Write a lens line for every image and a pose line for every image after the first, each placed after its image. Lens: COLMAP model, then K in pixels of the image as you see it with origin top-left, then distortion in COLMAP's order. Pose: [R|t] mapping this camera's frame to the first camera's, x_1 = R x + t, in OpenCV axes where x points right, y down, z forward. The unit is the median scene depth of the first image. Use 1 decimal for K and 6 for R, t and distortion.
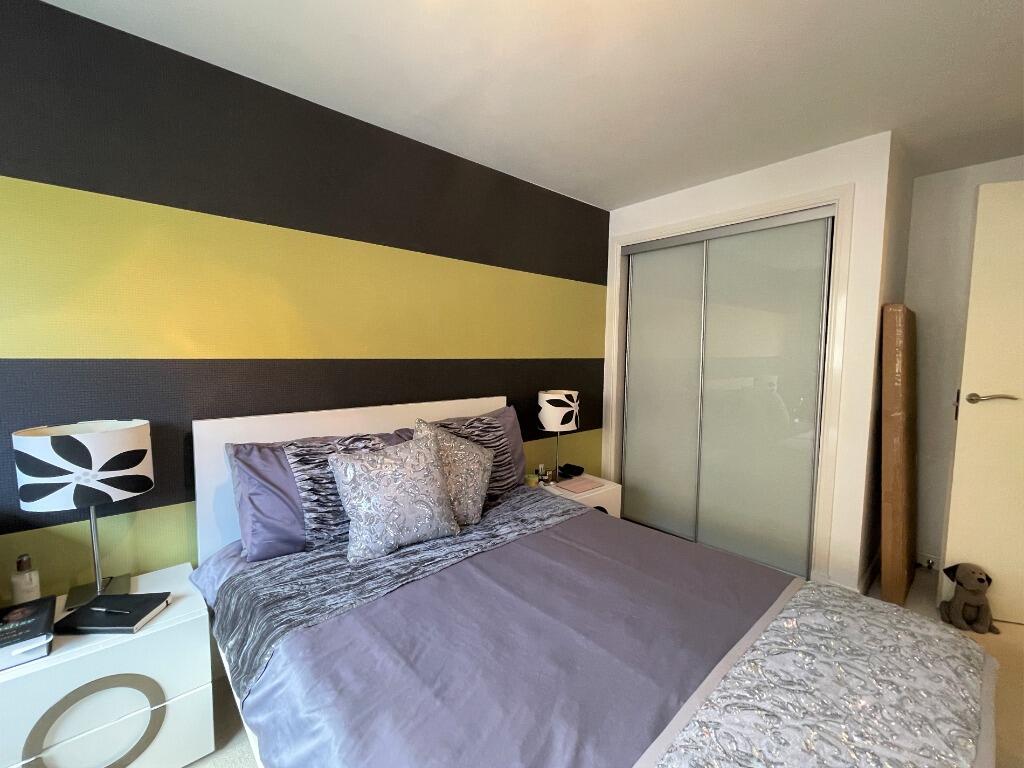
lens RADIAL K [[412.5, 0, 512.0], [0, 412.5, 384.0], [0, 0, 1]] dist [-0.000189, -0.000186]
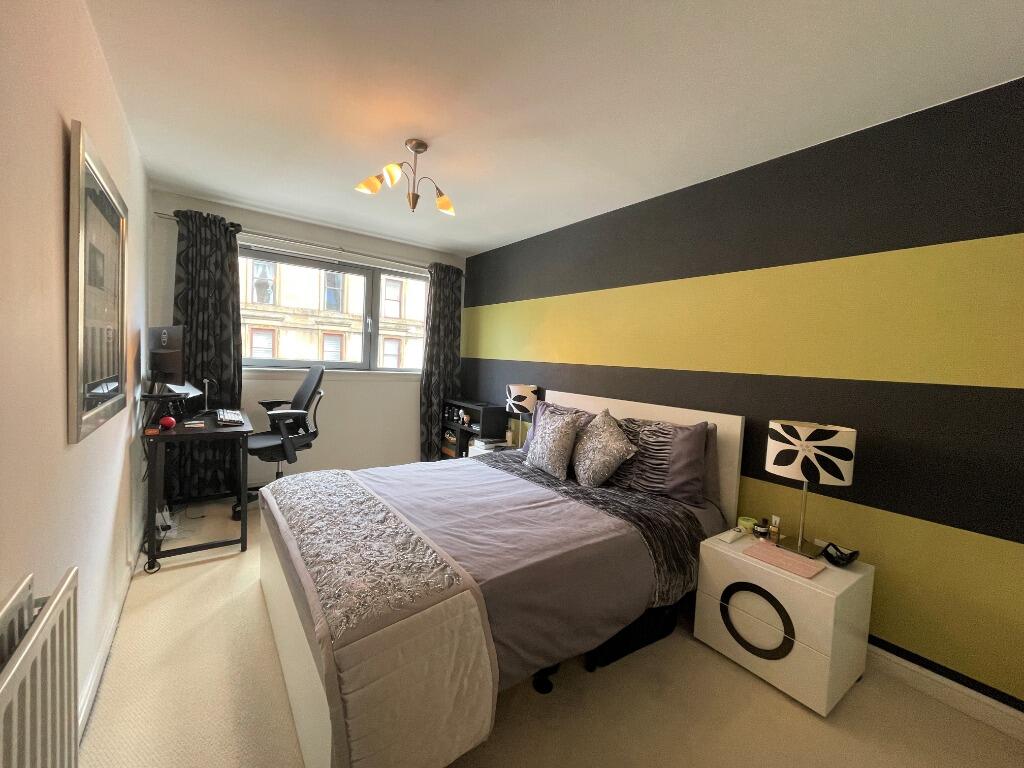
lens RADIAL K [[412.5, 0, 512.0], [0, 412.5, 384.0], [0, 0, 1]] dist [-0.000189, -0.000186]
pose [[-0.064153, 0.053501, -0.996505, 1.667868], [-0.119978, 0.990905, 0.060924, -0.058698], [0.990702, 0.123468, -0.057150, 1.102690]]
